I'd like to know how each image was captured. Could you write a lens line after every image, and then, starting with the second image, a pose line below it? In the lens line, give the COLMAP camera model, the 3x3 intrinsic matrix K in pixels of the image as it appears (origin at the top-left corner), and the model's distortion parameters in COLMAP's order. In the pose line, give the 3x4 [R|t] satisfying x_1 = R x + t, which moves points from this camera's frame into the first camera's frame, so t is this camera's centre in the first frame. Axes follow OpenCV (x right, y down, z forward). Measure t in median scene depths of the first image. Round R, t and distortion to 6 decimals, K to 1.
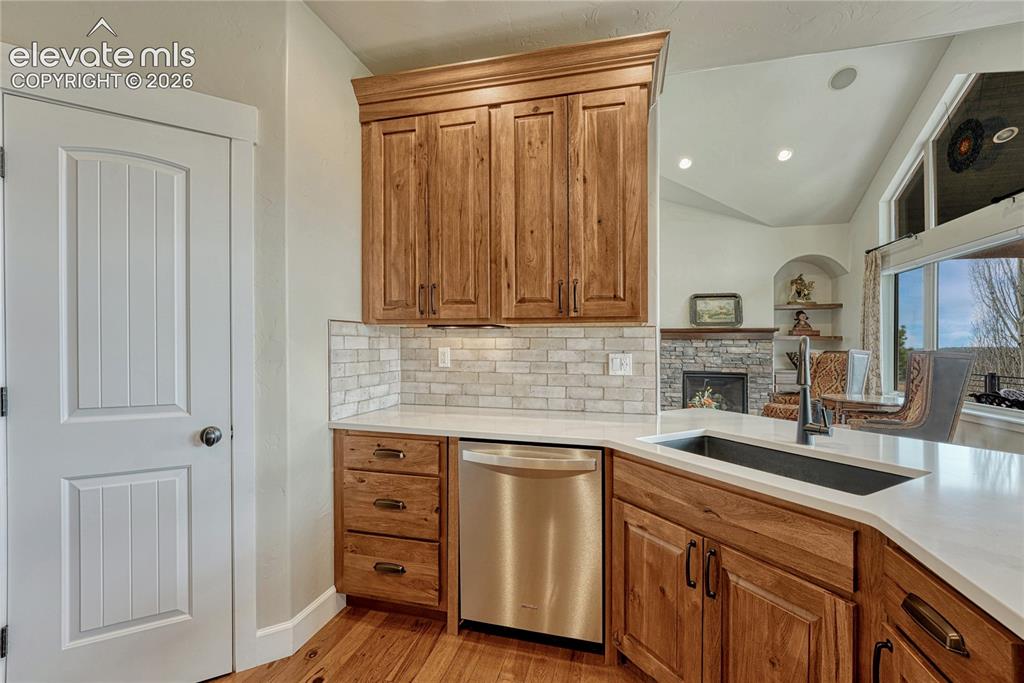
lens RADIAL K [[438.3, 0, 506.6], [0, 438.3, 343.7], [0, 0, 1]] dist [-0.016628, 0.002350]
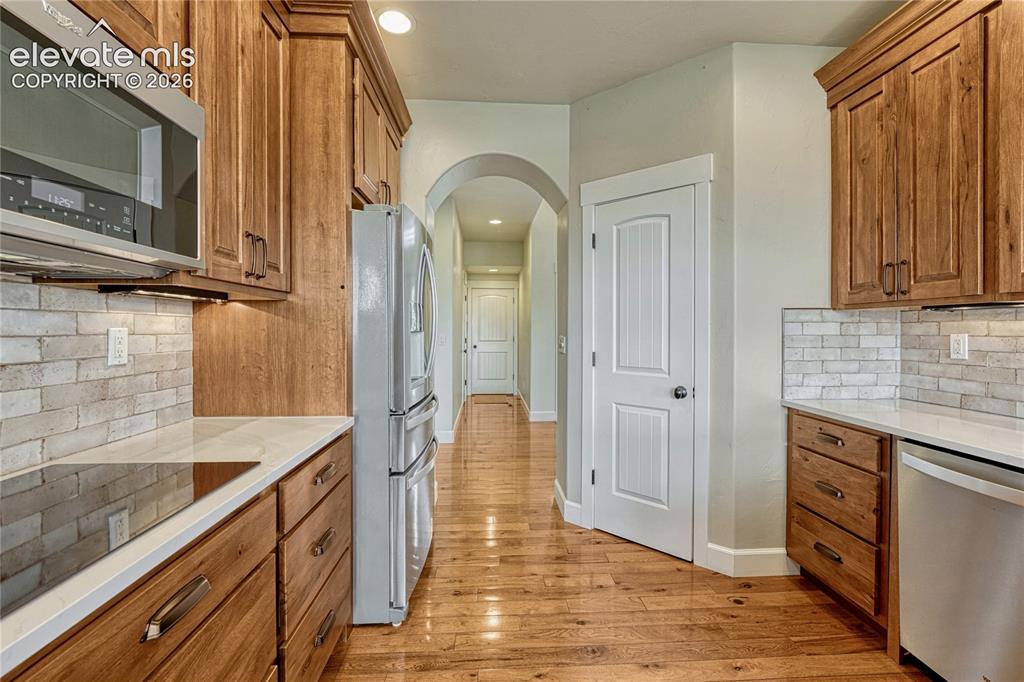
lens RADIAL K [[438.3, 0, 516.2], [0, 438.3, 334.5], [0, 0, 1]] dist [-0.016628, 0.002350]
pose [[0.315567, 0.004330, -0.948894, 0.423268], [0.001484, 0.999986, 0.005057, 0.005542], [0.948902, -0.003004, 0.315556, 0.004496]]
